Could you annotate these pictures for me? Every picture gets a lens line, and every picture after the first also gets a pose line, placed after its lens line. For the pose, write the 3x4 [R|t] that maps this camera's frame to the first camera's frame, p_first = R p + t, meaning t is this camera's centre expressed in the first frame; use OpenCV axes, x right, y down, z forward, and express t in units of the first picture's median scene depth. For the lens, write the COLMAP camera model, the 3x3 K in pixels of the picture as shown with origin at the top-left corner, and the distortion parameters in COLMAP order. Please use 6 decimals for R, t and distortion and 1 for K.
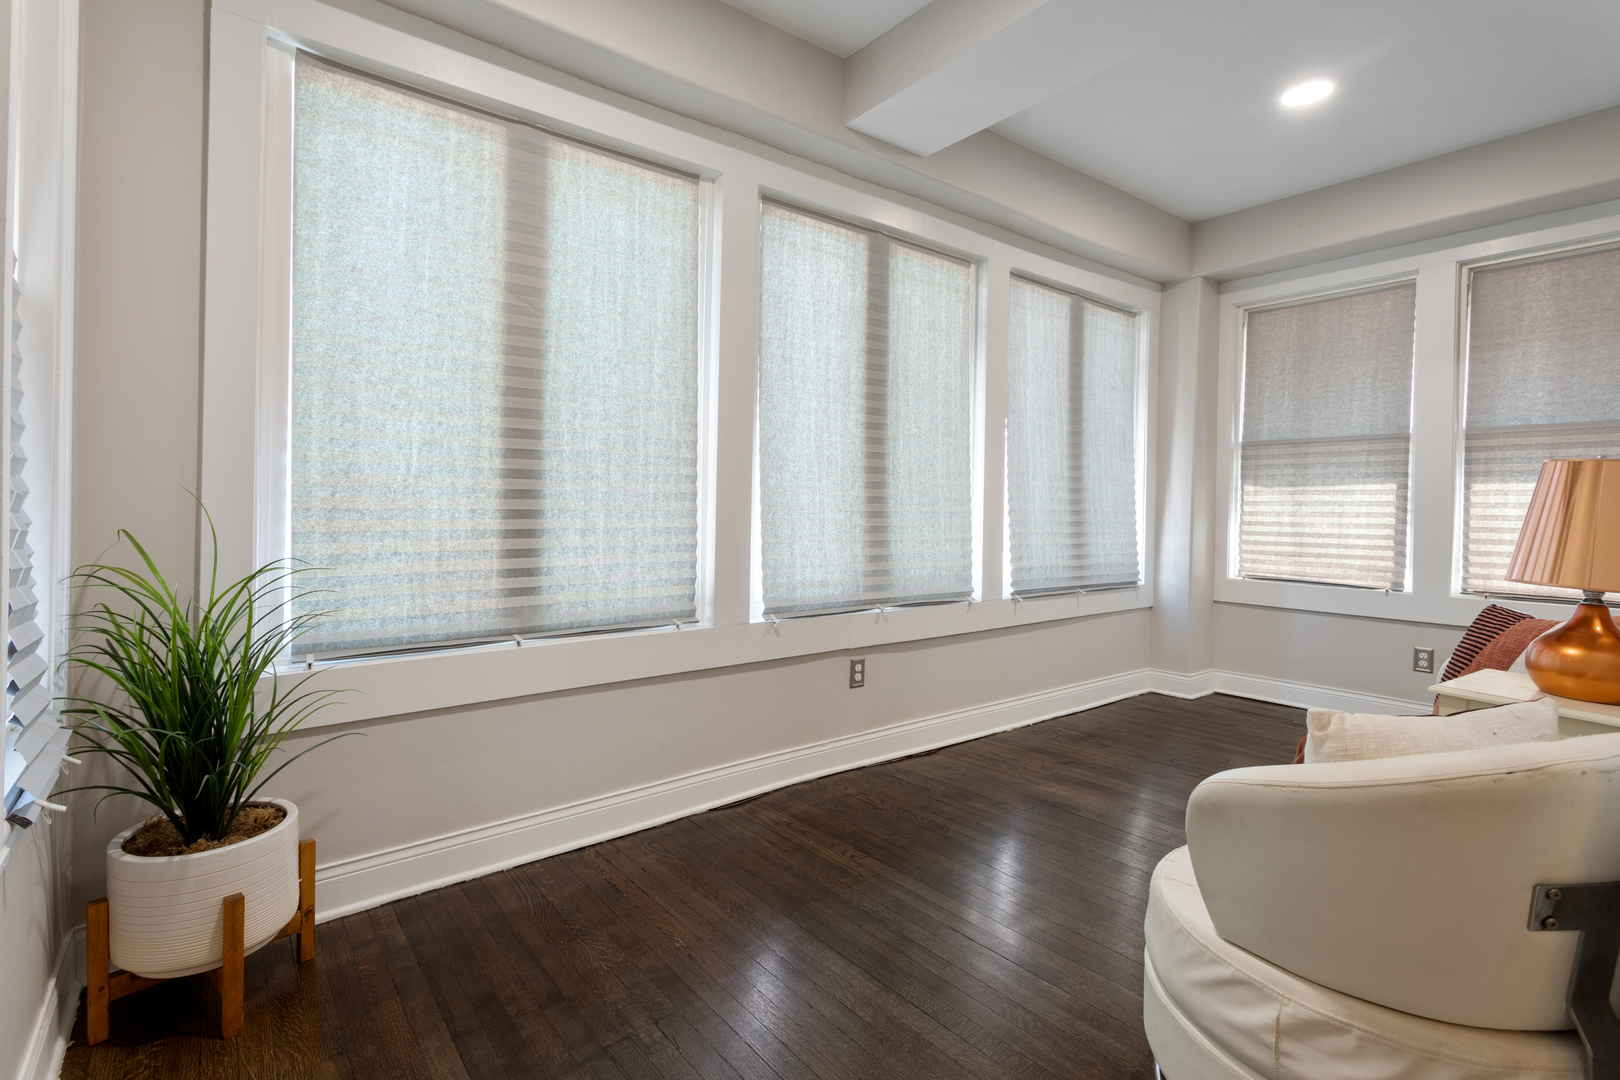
lens RADIAL K [[779.2, 0, 812.1], [0, 779.2, 518.8], [0, 0, 1]] dist [0.002047, 0.002032]
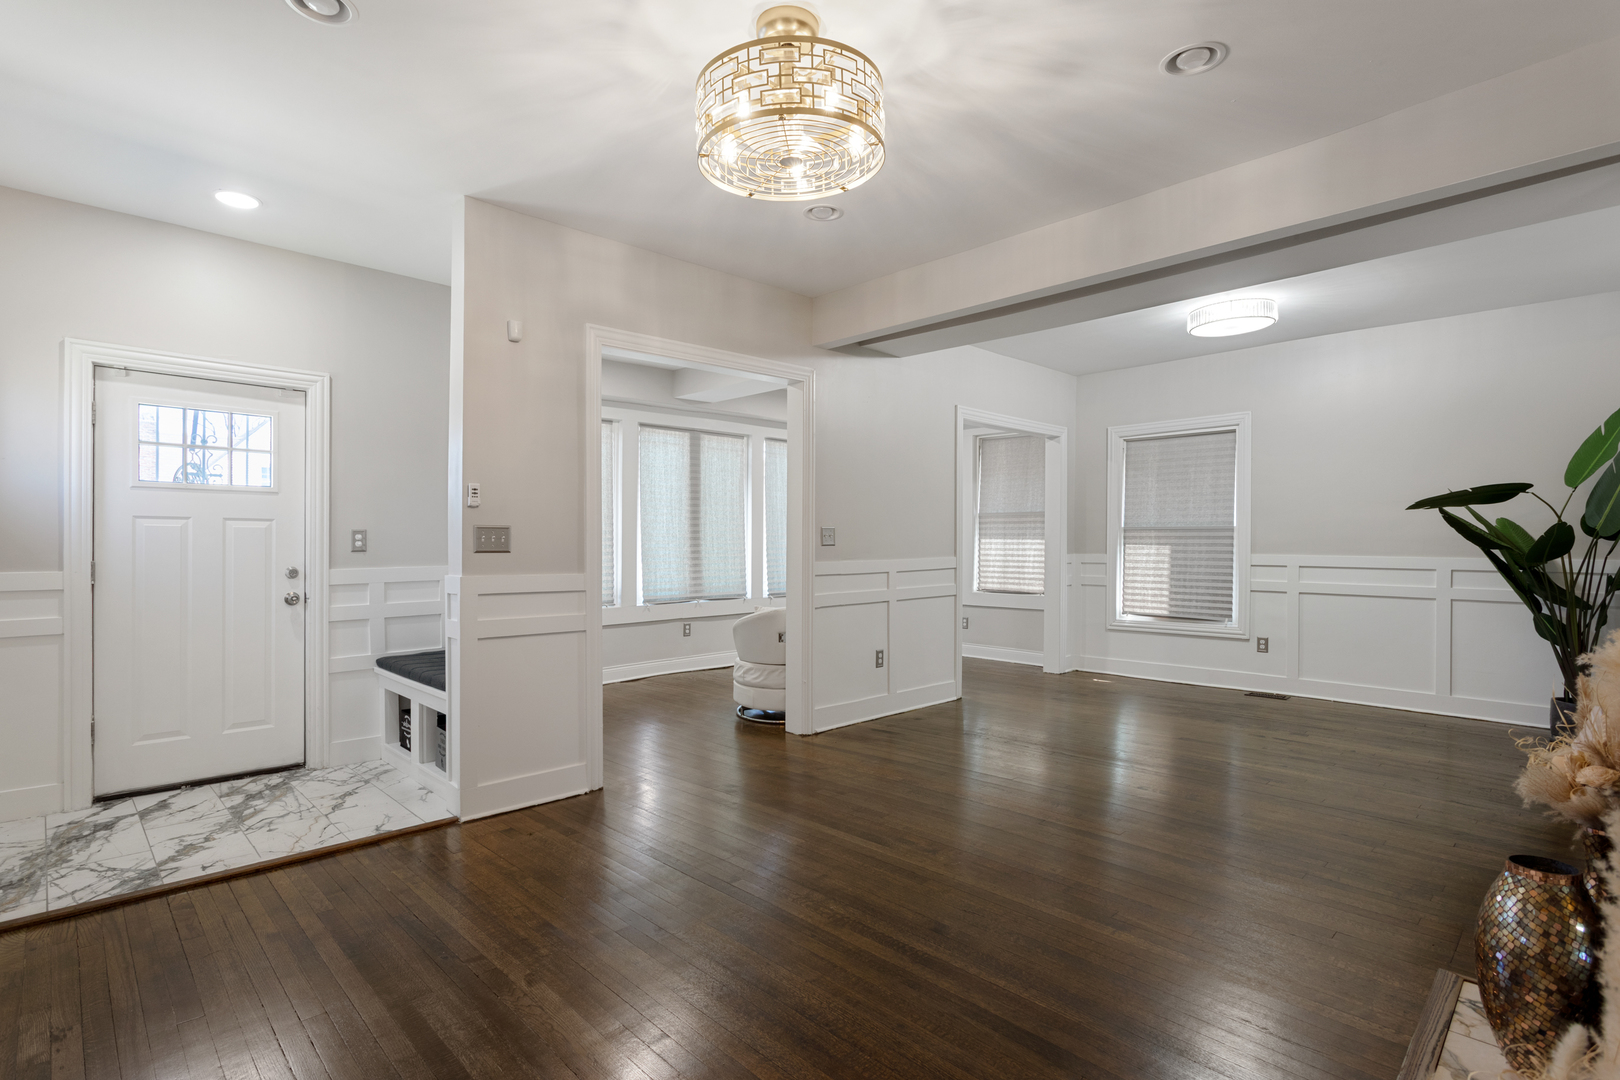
lens RADIAL K [[779.9, 0, 795.9], [0, 779.9, 550.8], [0, 0, 1]] dist [0.004530, 0.002003]
pose [[0.995478, -0.014639, 0.093853, 0.131684], [0.014539, 0.999893, 0.001746, -0.022823], [-0.093868, -0.000373, 0.995585, -1.023638]]
